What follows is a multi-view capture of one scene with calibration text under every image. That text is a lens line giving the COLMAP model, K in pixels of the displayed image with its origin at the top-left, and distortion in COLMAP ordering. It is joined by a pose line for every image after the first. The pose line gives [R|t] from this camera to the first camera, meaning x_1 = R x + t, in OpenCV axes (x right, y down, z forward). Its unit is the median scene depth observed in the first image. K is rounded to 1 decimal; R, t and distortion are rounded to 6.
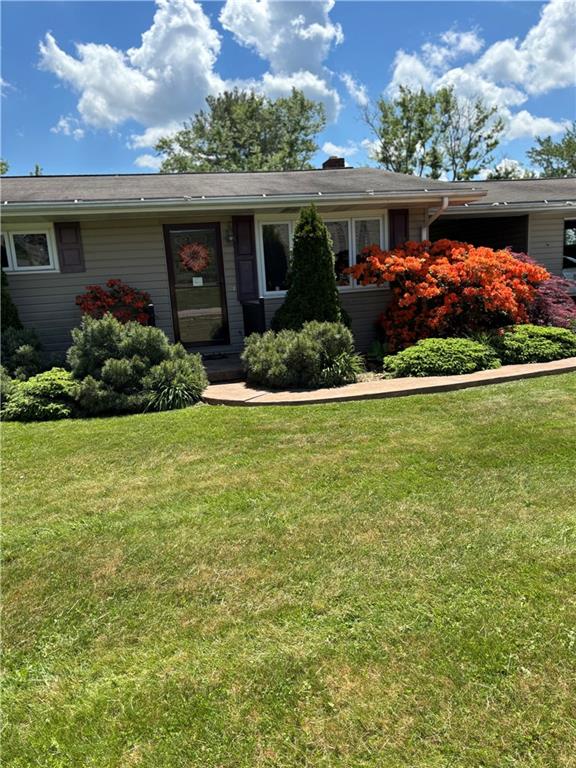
lens RADIAL K [[592.2, 0, 288.0], [0, 592.2, 384.0], [0, 0, 1]] dist [0.006389, 0.105288]
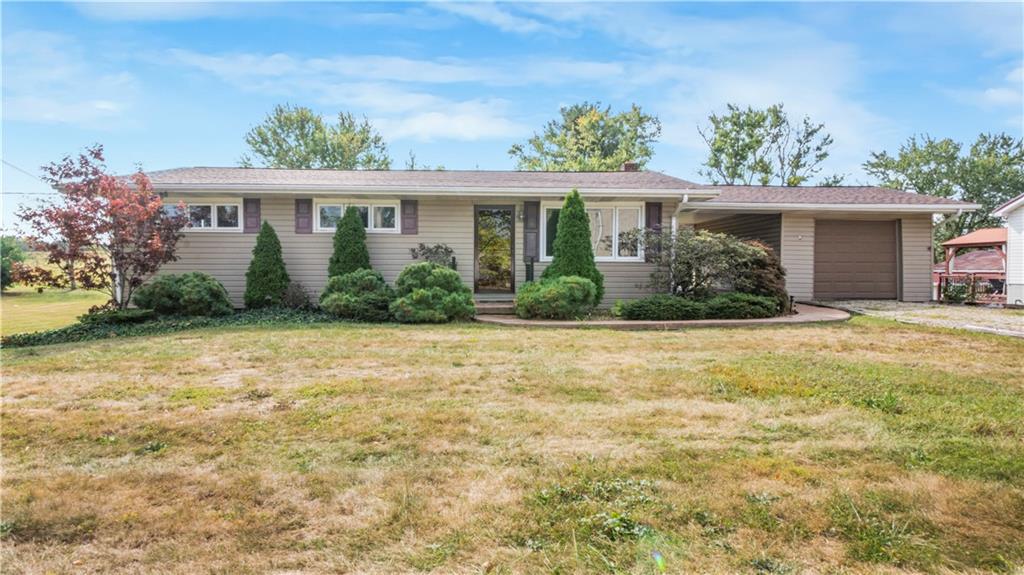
lens RADIAL K [[572.4, 0, 512.0], [0, 572.4, 287.5], [0, 0, 1]] dist [-0.013708, -0.000296]
pose [[0.975863, 0.073954, -0.205480, 0.061995], [-0.102052, 0.986289, -0.129689, 0.033414], [0.193072, 0.147528, 0.970030, -0.097710]]
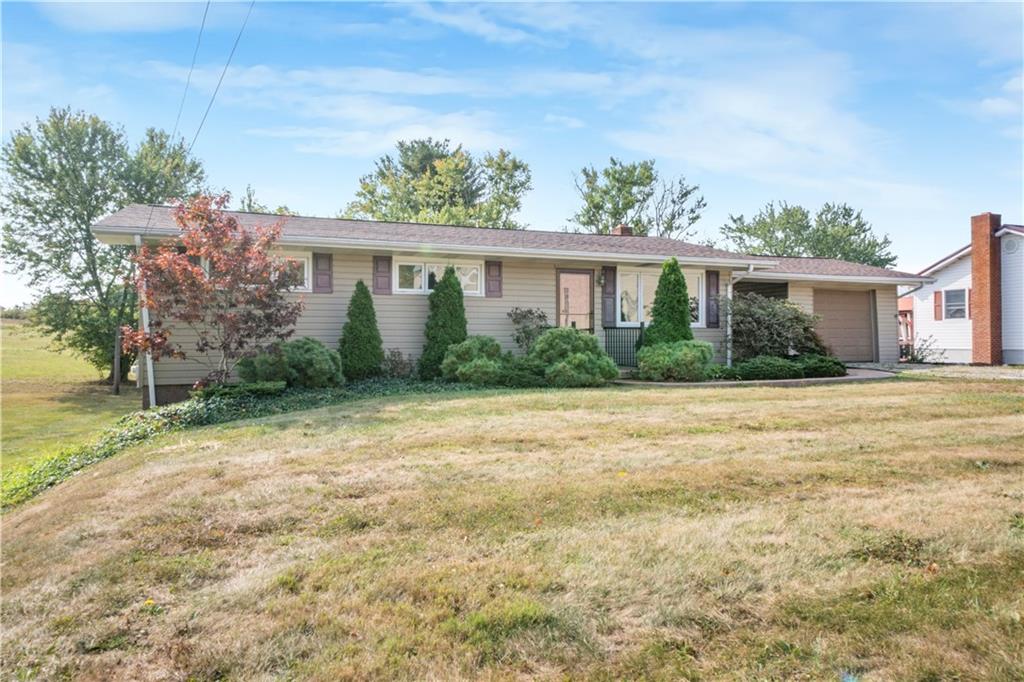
lens RADIAL K [[714.2, 0, 512.0], [0, 714.2, 341.0], [0, 0, 1]] dist [0.023516, 0.000311]
pose [[0.990937, 0.064331, 0.117917, -0.180565], [-0.042027, 0.982268, -0.182712, 0.073017], [-0.127580, 0.176100, 0.976070, -0.203842]]
